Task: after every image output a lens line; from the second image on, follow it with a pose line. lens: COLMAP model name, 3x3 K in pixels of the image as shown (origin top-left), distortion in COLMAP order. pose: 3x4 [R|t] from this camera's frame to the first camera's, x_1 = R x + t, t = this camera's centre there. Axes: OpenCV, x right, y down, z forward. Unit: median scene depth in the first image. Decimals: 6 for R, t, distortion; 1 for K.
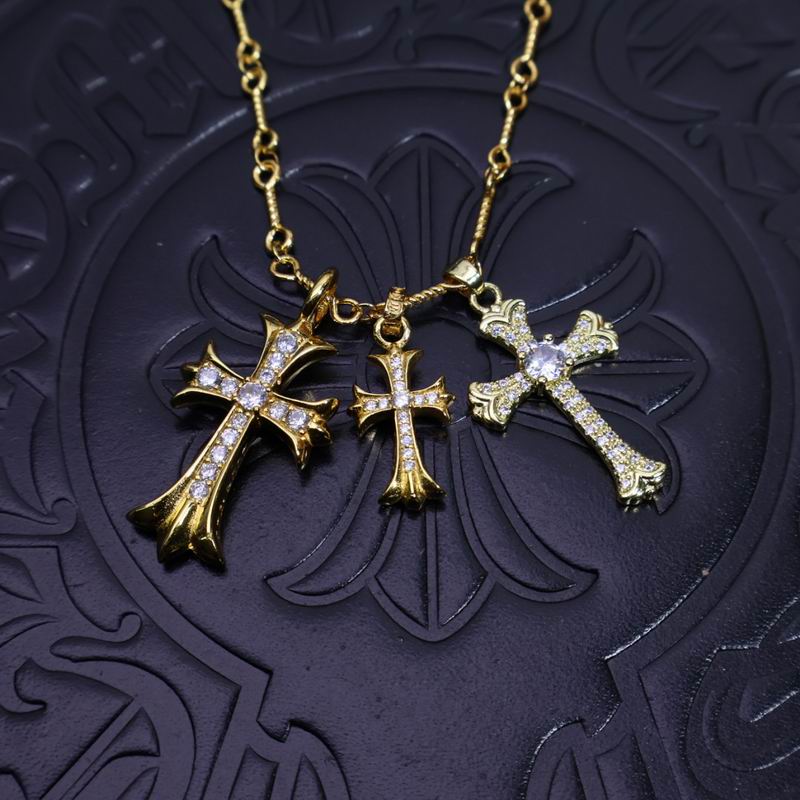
lens RADIAL K [[1687.9, 0, 402.3], [0, 1687.9, 381.9], [0, 0, 1]] dist [0.022178, 0.021978]
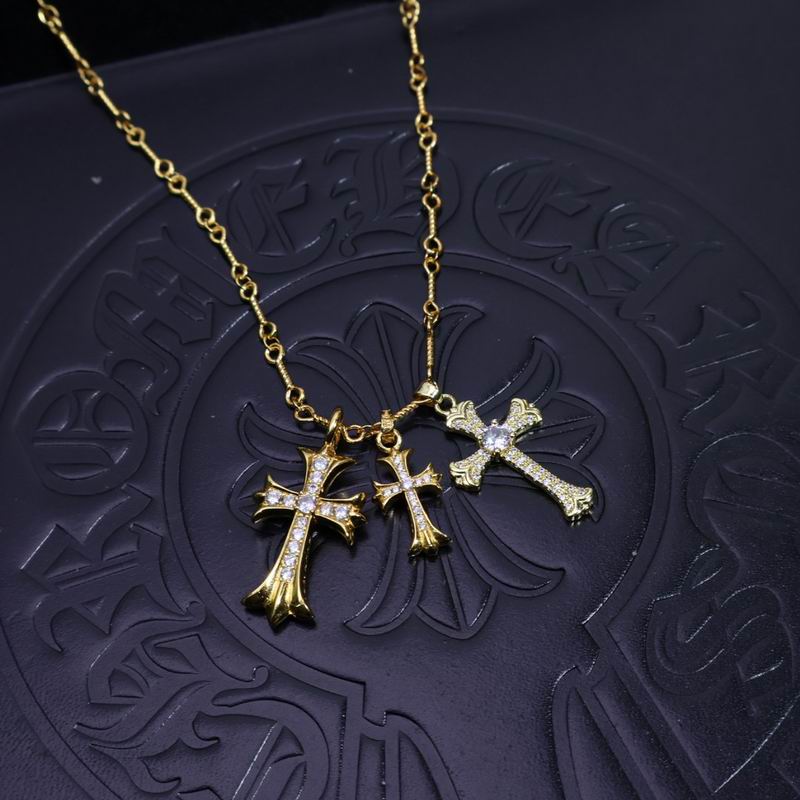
lens RADIAL K [[1687.9, 0, 402.3], [0, 1687.9, 381.9], [0, 0, 1]] dist [0.022178, 0.021978]
pose [[0.974314, -0.209819, 0.081783, -0.103685], [0.215690, 0.973872, -0.071068, 0.026907], [-0.064735, 0.086882, 0.994113, -0.450566]]
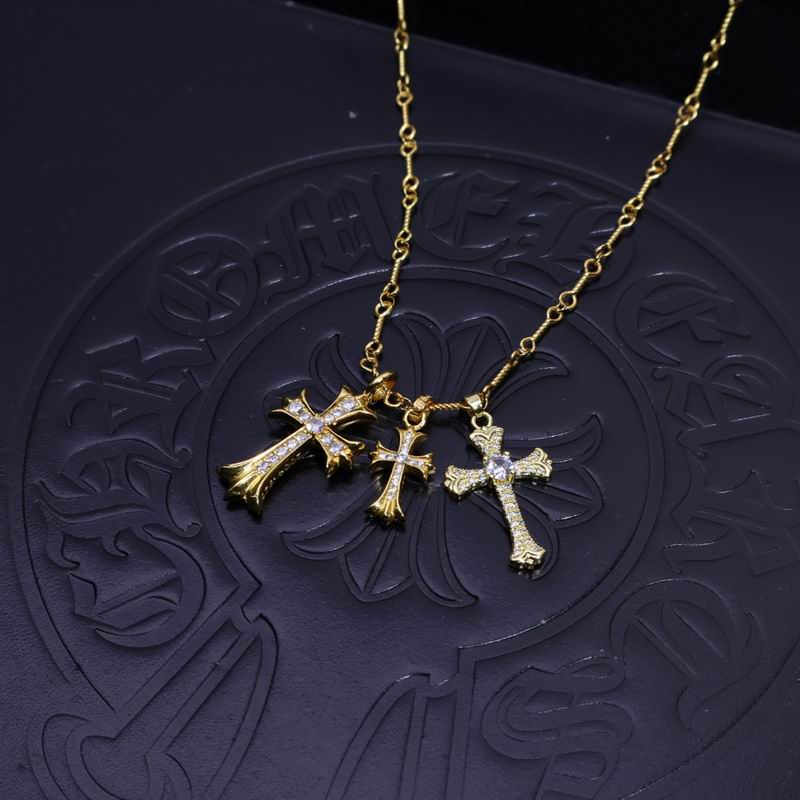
lens RADIAL K [[1687.9, 0, 402.3], [0, 1687.9, 381.9], [0, 0, 1]] dist [0.022178, 0.021978]
pose [[0.928946, 0.306518, -0.207620, 0.299546], [-0.337661, 0.931442, -0.135654, 0.155167], [0.151805, 0.196120, 0.968758, -0.528071]]
